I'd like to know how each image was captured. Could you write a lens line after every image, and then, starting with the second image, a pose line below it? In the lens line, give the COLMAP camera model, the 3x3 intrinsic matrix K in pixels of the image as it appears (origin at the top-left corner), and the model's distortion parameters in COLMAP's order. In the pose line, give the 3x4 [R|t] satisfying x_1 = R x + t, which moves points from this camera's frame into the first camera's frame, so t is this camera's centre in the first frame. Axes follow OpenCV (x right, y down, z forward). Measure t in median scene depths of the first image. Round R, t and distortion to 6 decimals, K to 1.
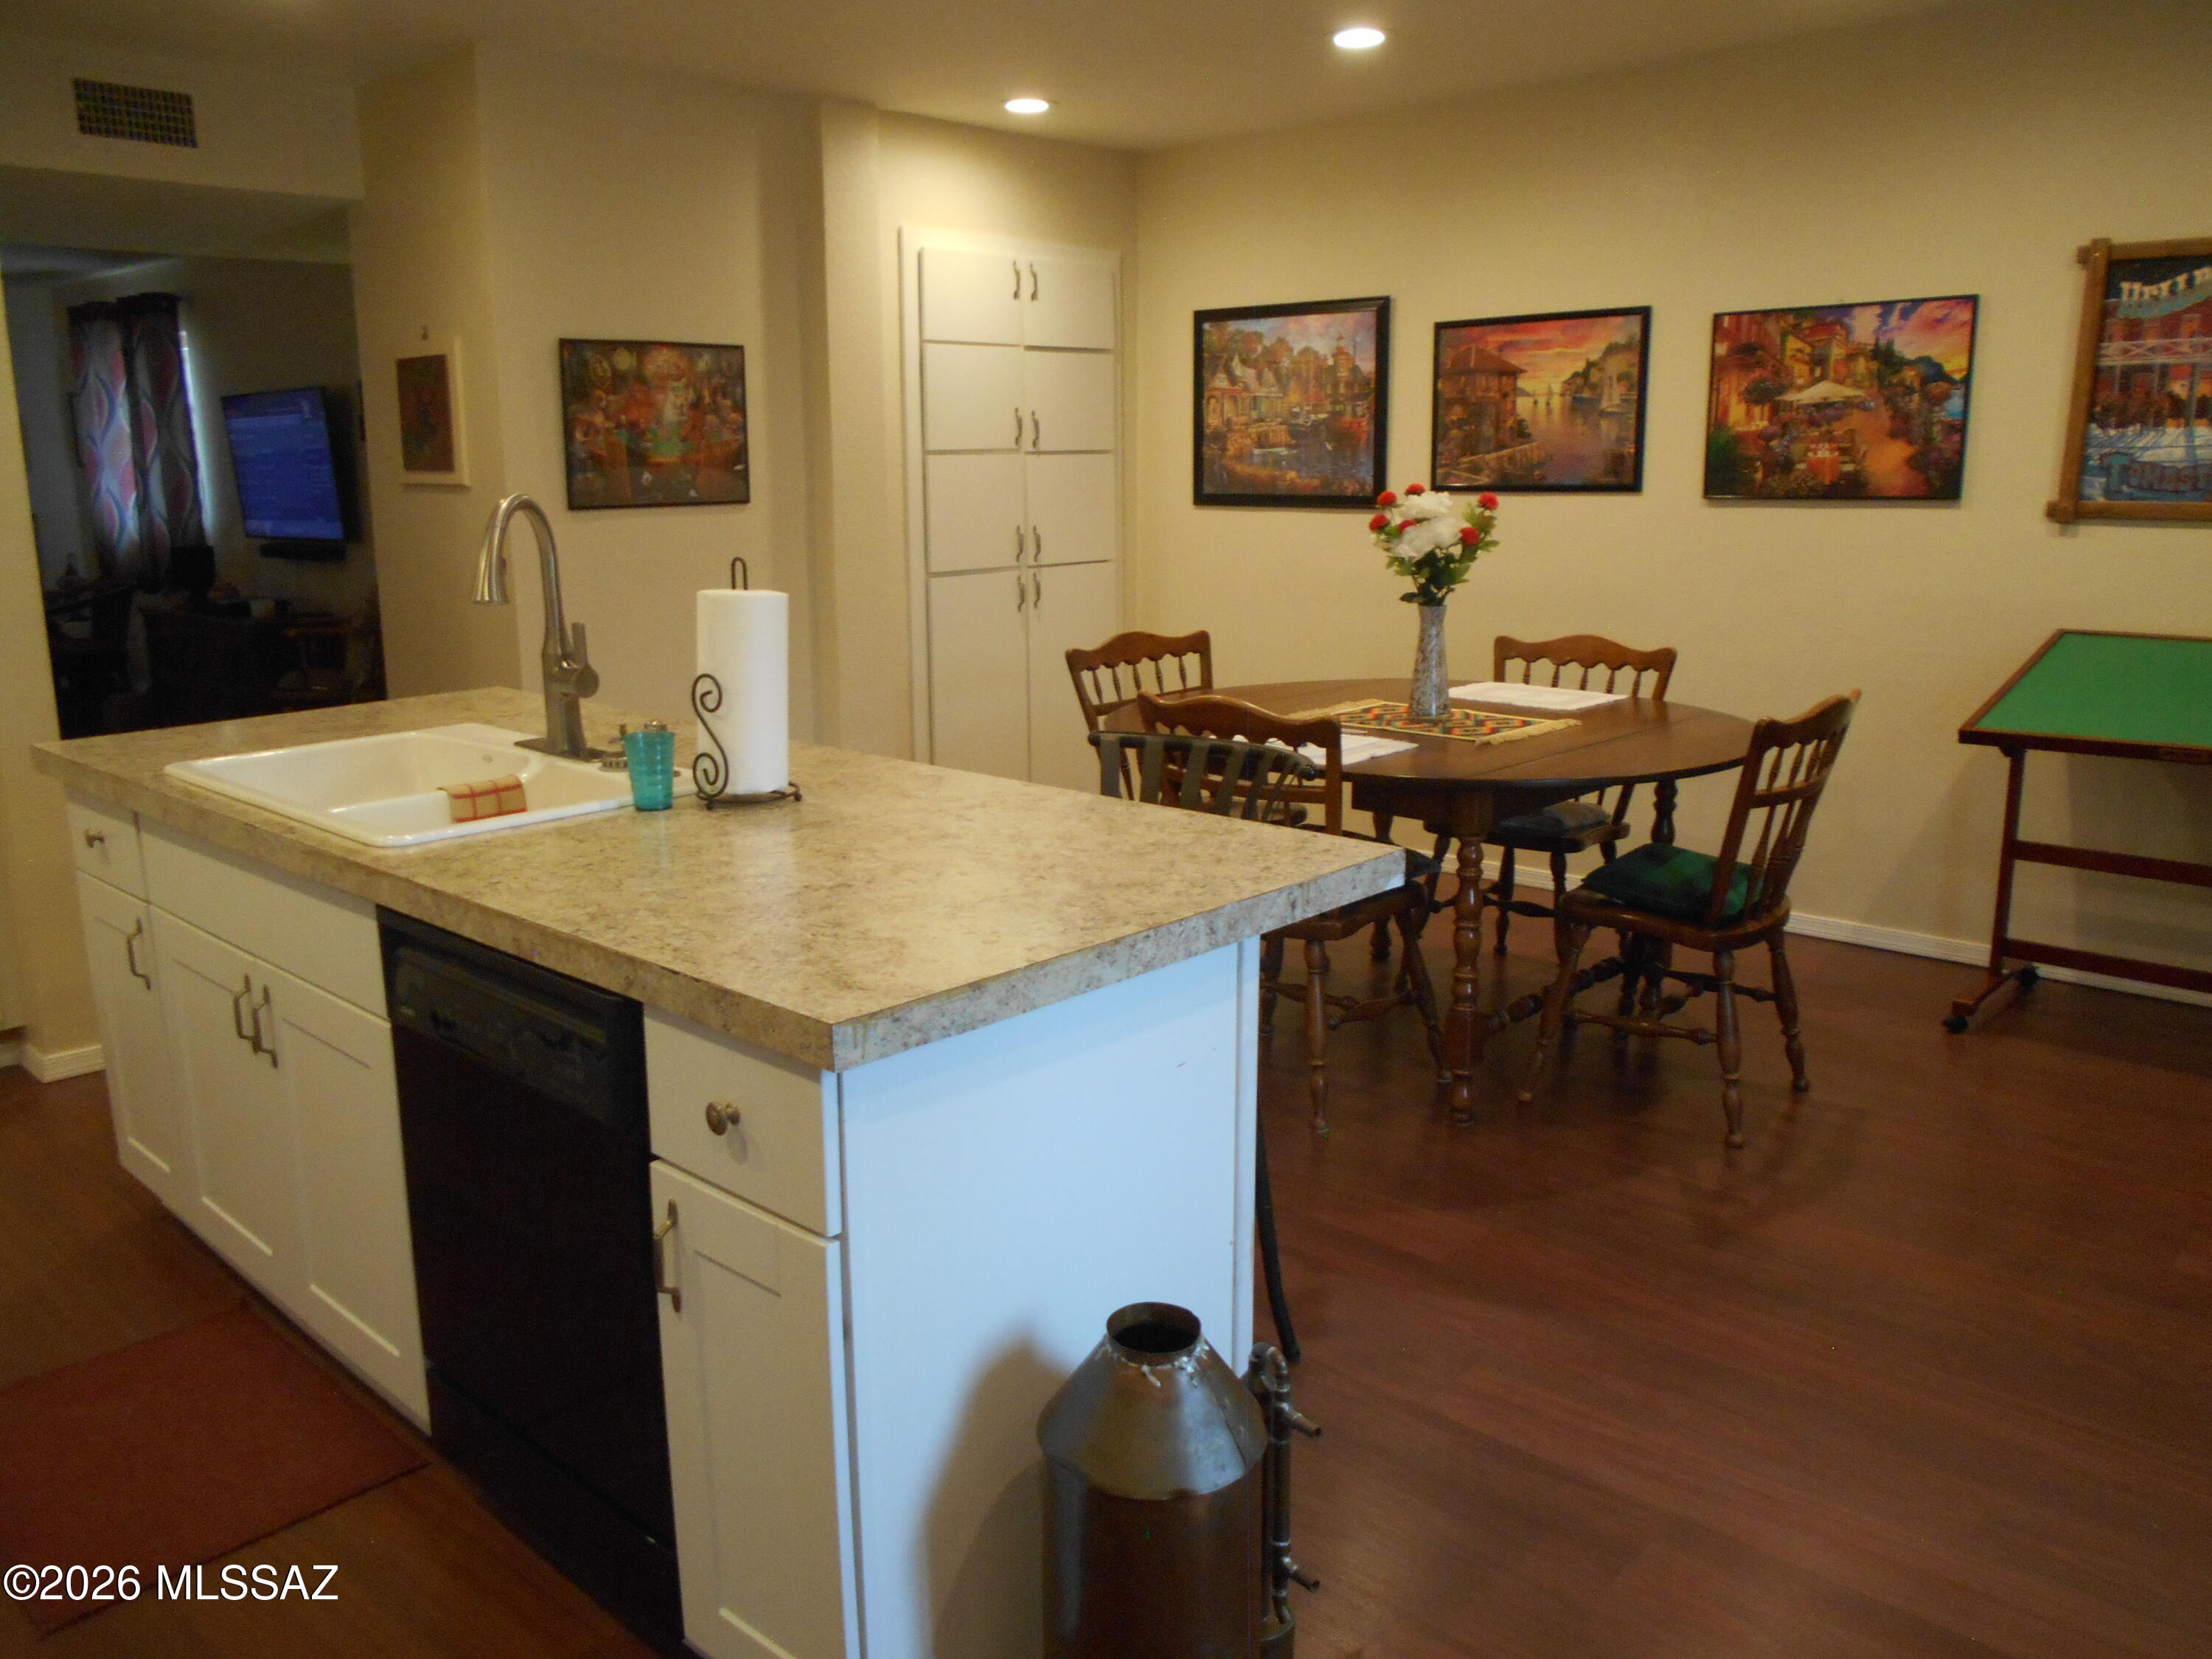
lens RADIAL K [[1697.3, 0, 1095.4], [0, 1697.3, 866.9], [0, 0, 1]] dist [-0.063077, 0.062623]
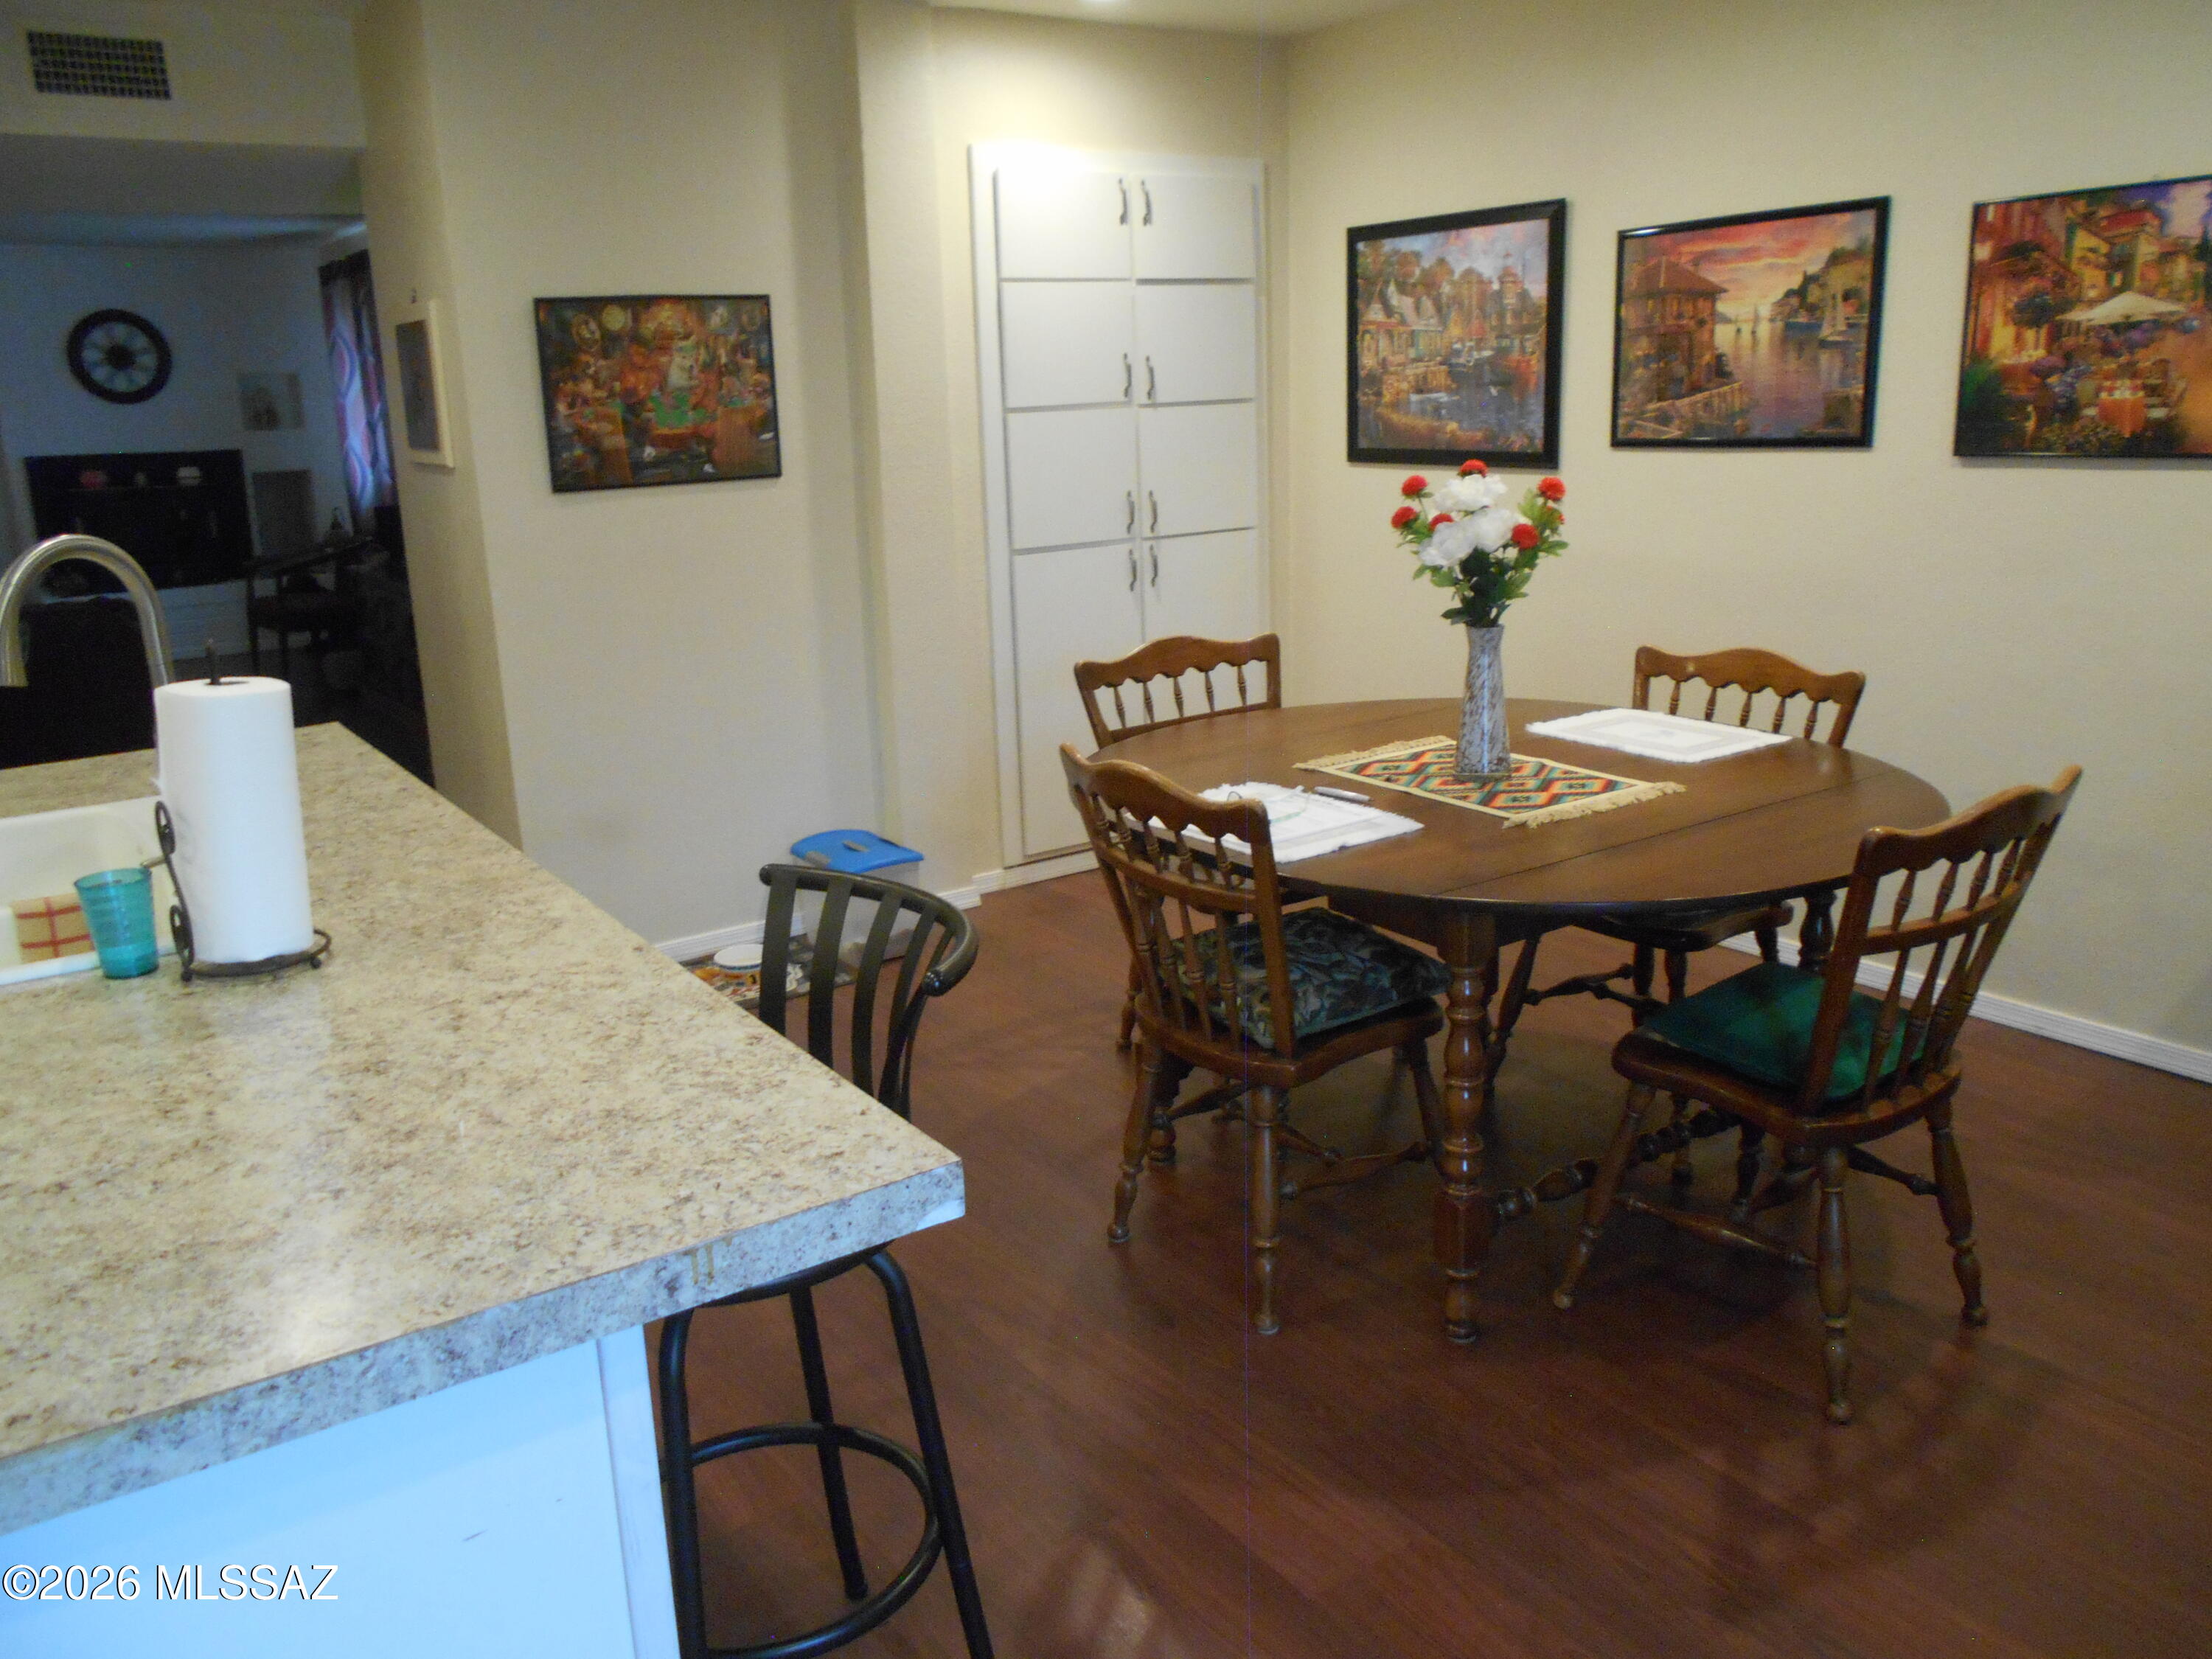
lens RADIAL K [[1671.3, 0, 1117.1], [0, 1671.3, 853.7], [0, 0, 1]] dist [-0.023750, 0.015447]
pose [[0.976328, 0.034694, -0.213494, 0.168807], [-0.025517, 0.998634, 0.045596, -0.069612], [0.214784, -0.039069, 0.975880, 0.201146]]
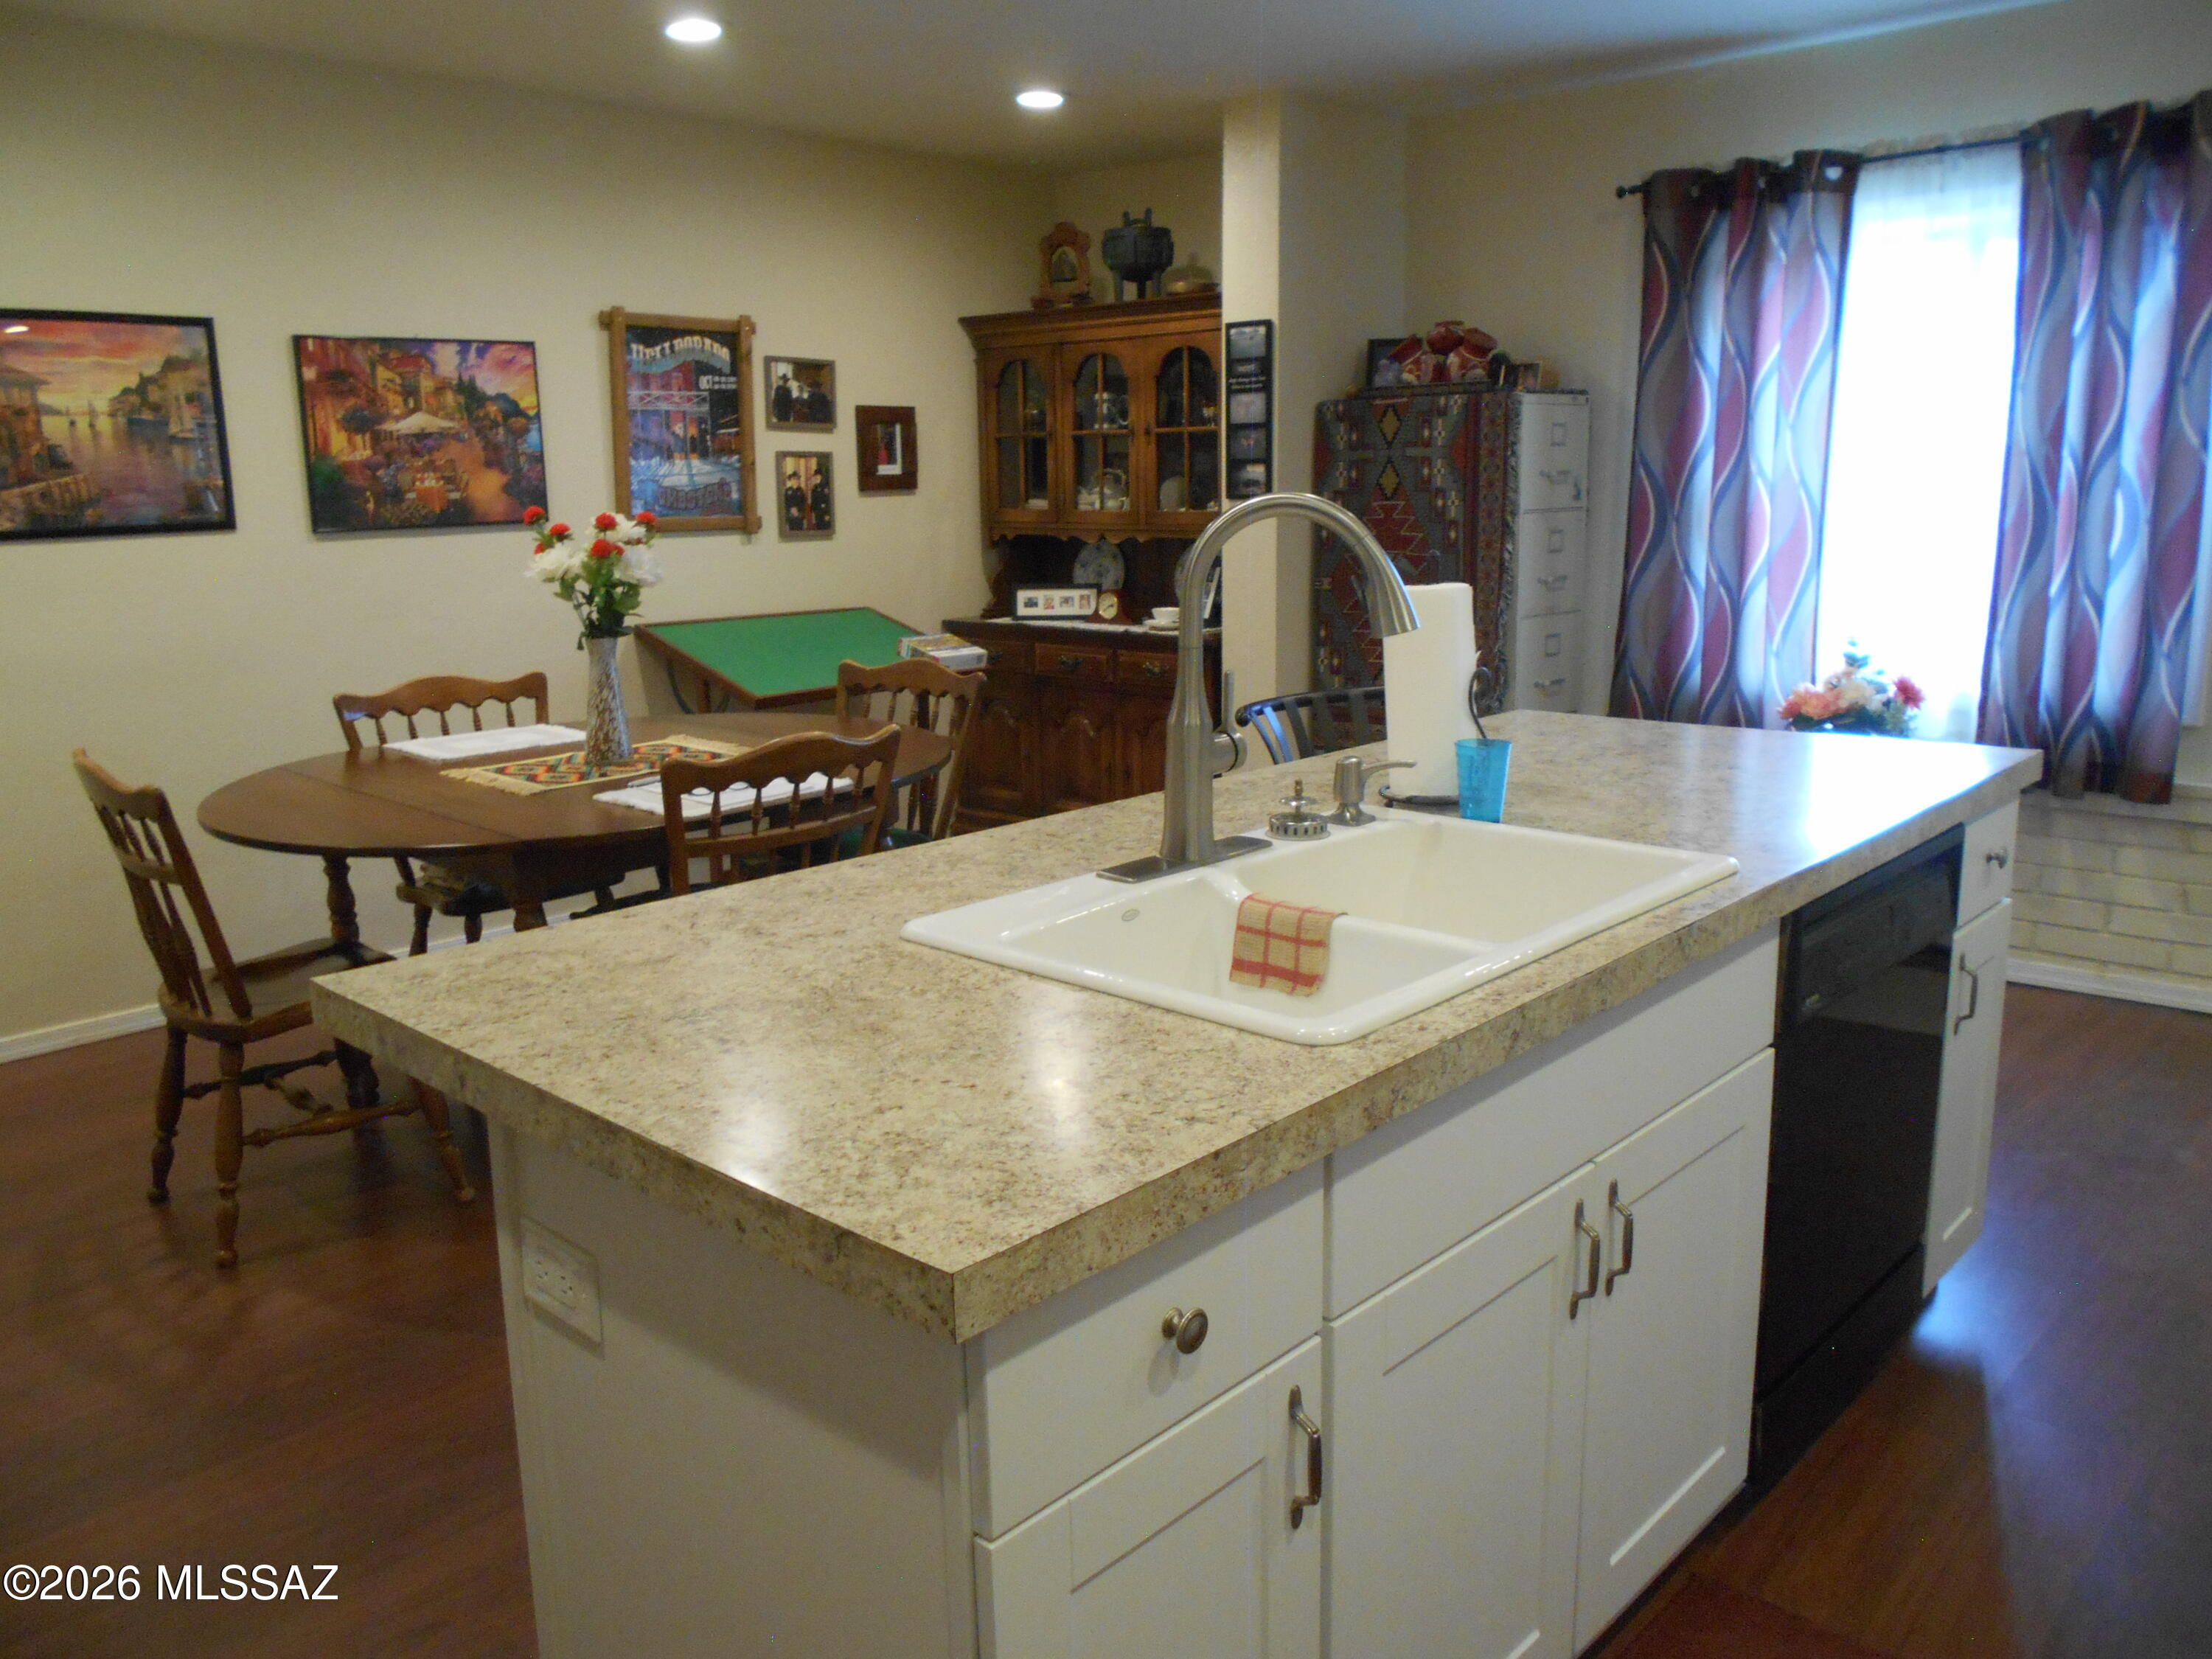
lens RADIAL K [[1658.8, 0, 1106.0], [0, 1658.8, 829.5], [0, 0, 1]] dist [-0.013405, 0.055635]
pose [[0.015668, -0.203071, 0.979039, -0.587543], [0.259436, 0.946450, 0.192160, -0.131061], [-0.965633, 0.250987, 0.067513, 0.575983]]
